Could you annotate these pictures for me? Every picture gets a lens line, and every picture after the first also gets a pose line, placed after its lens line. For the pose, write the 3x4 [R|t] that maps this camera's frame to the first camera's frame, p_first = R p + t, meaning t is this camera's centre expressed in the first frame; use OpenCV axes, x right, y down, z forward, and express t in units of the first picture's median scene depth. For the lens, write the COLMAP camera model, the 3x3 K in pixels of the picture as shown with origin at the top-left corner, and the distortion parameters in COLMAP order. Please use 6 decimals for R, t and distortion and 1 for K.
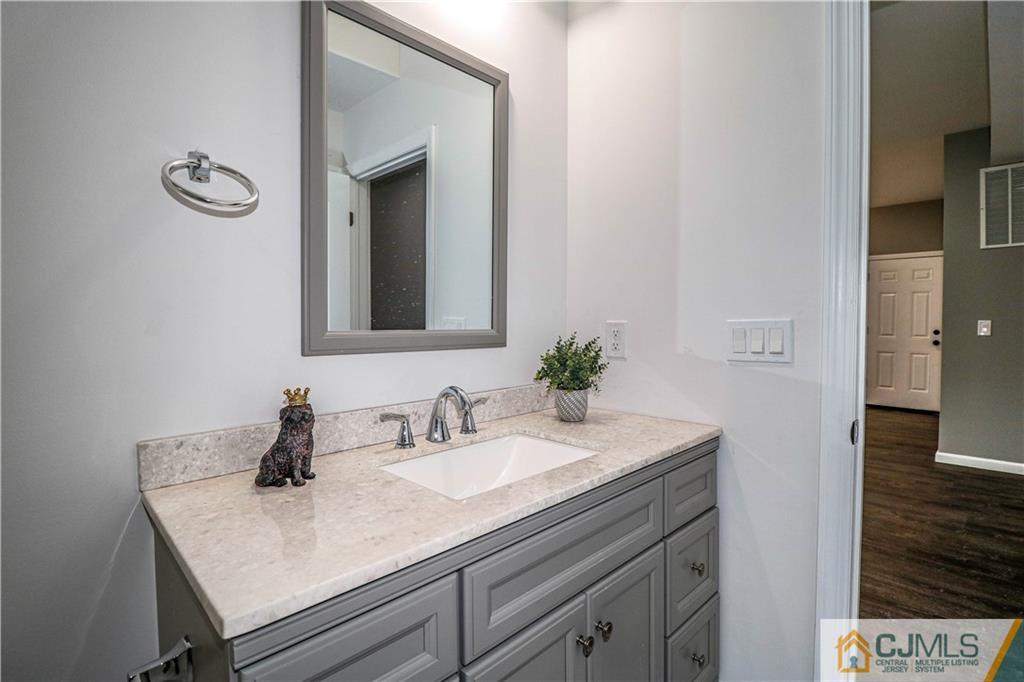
lens RADIAL K [[483.7, 0, 494.8], [0, 483.7, 329.3], [0, 0, 1]] dist [-0.000566, -0.011996]
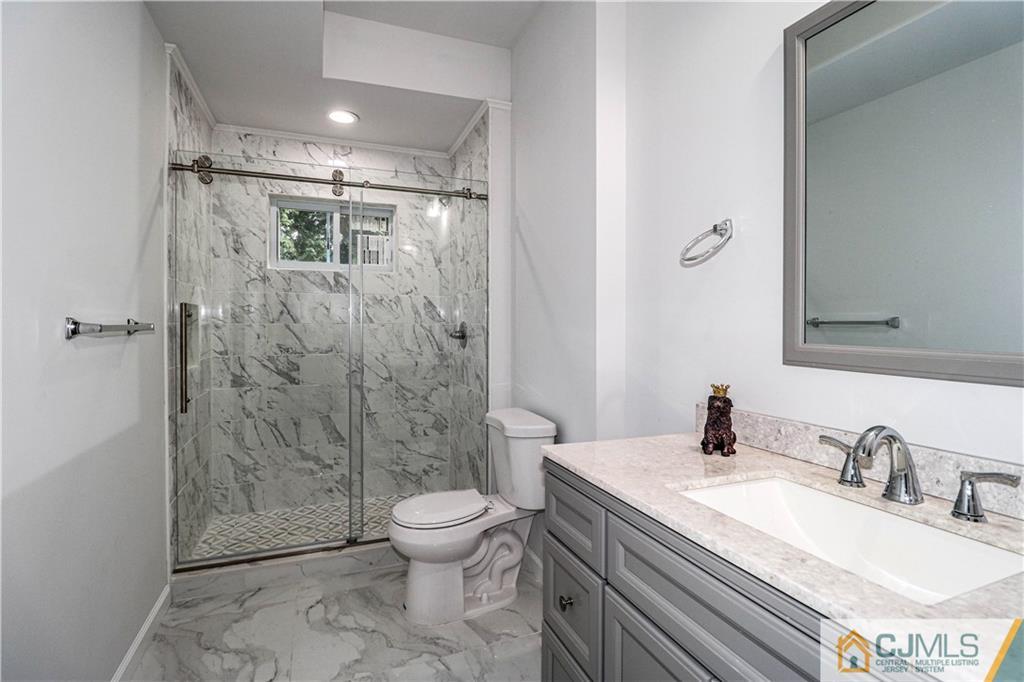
lens RADIAL K [[494.1, 0, 509.6], [0, 494.1, 330.2], [0, 0, 1]] dist [0.000963, -0.012821]
pose [[-0.382129, 0.009936, -0.924056, 1.046794], [-0.017050, 0.999696, 0.017800, -0.037543], [0.923952, 0.022557, -0.381843, 0.976899]]
